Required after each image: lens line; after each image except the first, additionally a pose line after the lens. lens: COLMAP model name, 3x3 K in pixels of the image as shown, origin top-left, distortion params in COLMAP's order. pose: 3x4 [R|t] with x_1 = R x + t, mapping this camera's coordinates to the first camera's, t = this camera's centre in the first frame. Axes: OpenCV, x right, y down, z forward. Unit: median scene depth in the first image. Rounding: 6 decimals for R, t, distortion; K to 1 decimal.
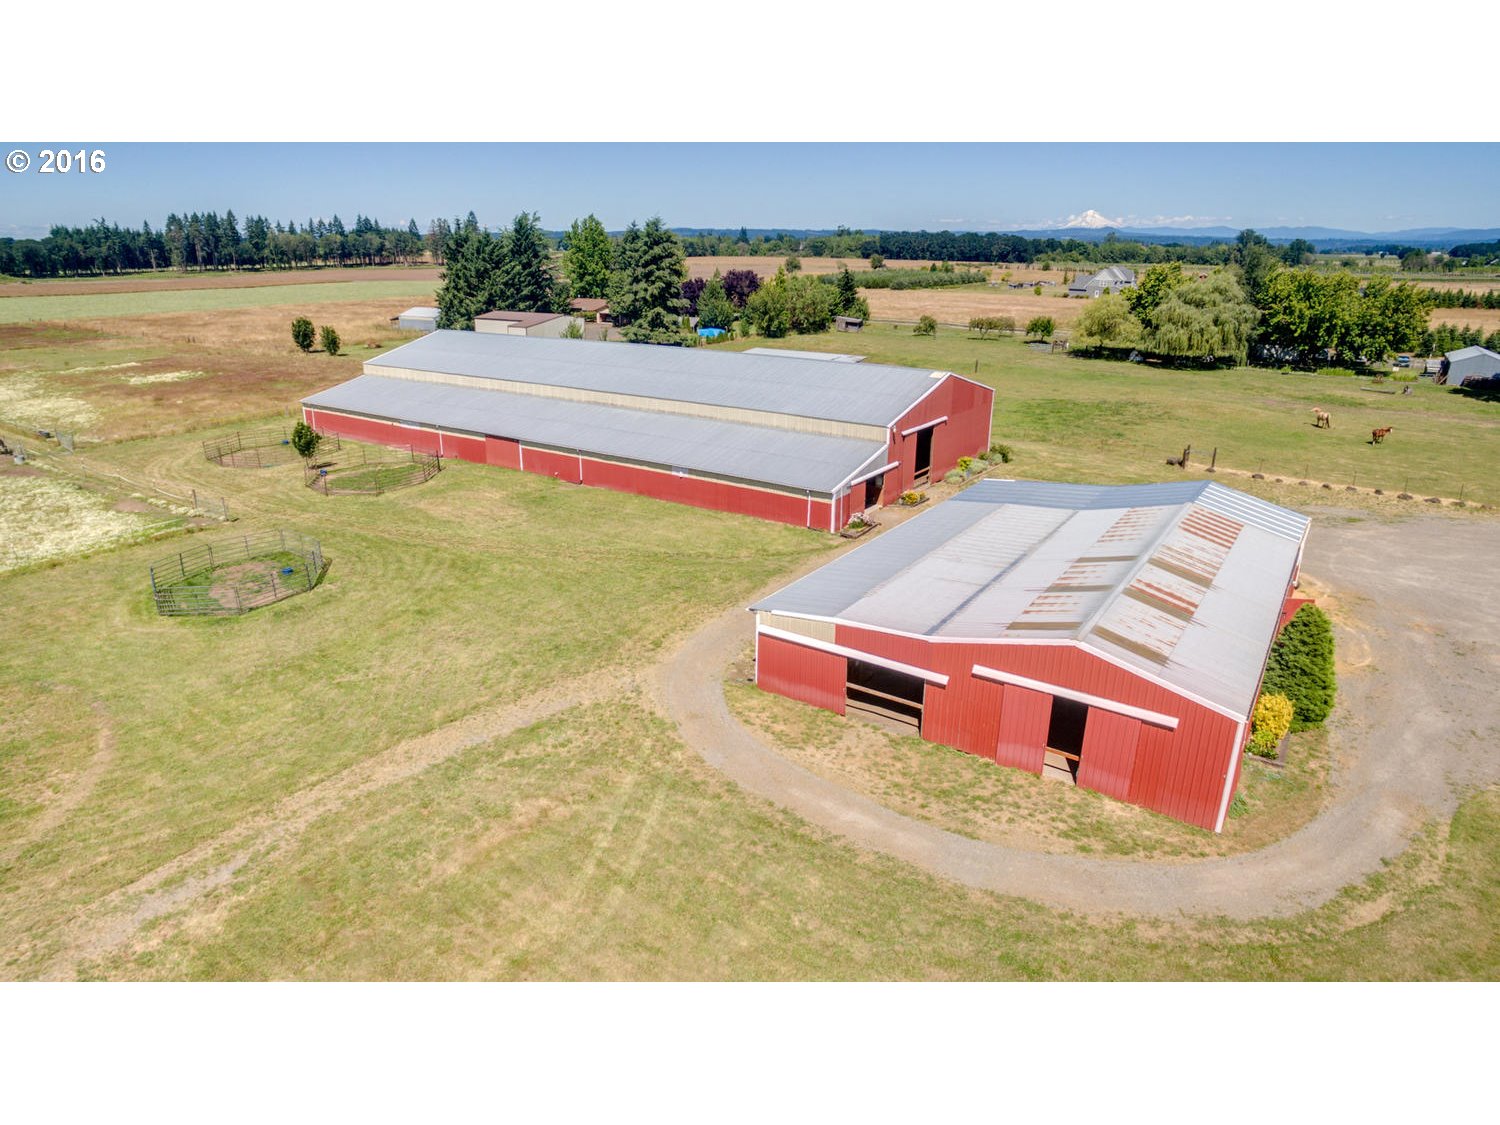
lens RADIAL K [[913.5, 0, 750.0], [0, 913.5, 562.5], [0, 0, 1]] dist [-0.119721, 0.084523]
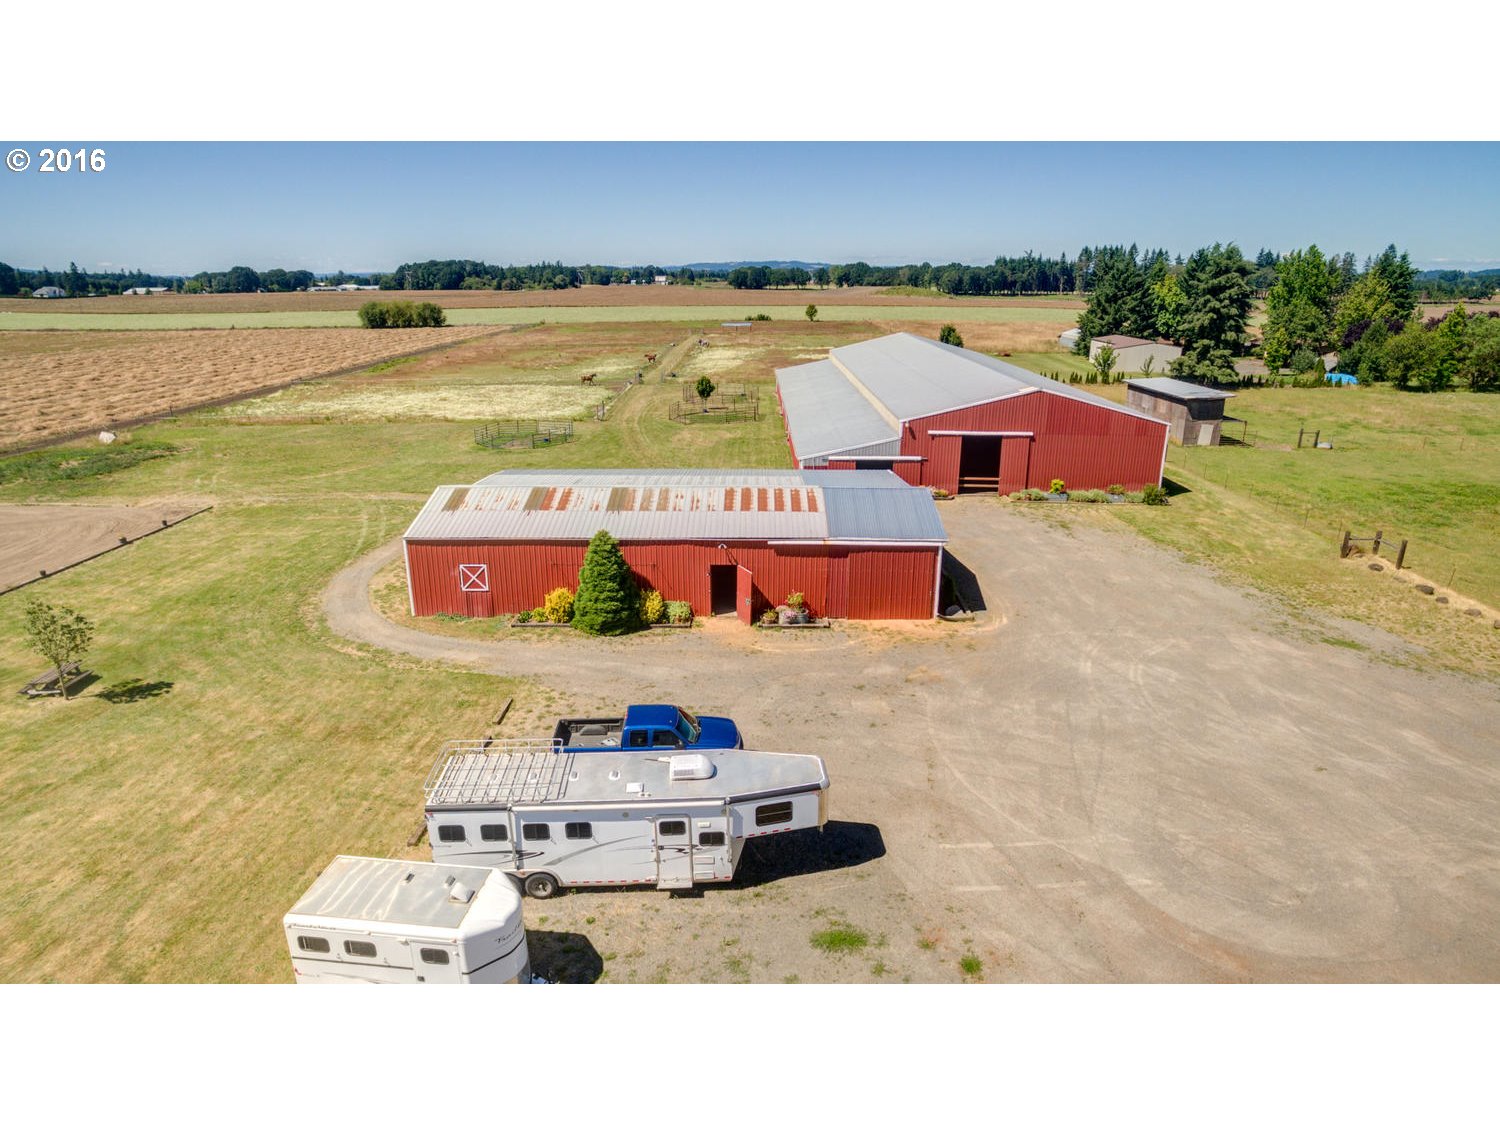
lens RADIAL K [[855.8, 0, 725.9], [0, 855.8, 559.8], [0, 0, 1]] dist [-0.116720, 0.084704]
pose [[0.564828, 0.263925, -0.781865, 0.411751], [-0.276353, 0.953263, 0.122142, -0.025711], [0.777559, 0.147081, 0.611366, 0.103898]]
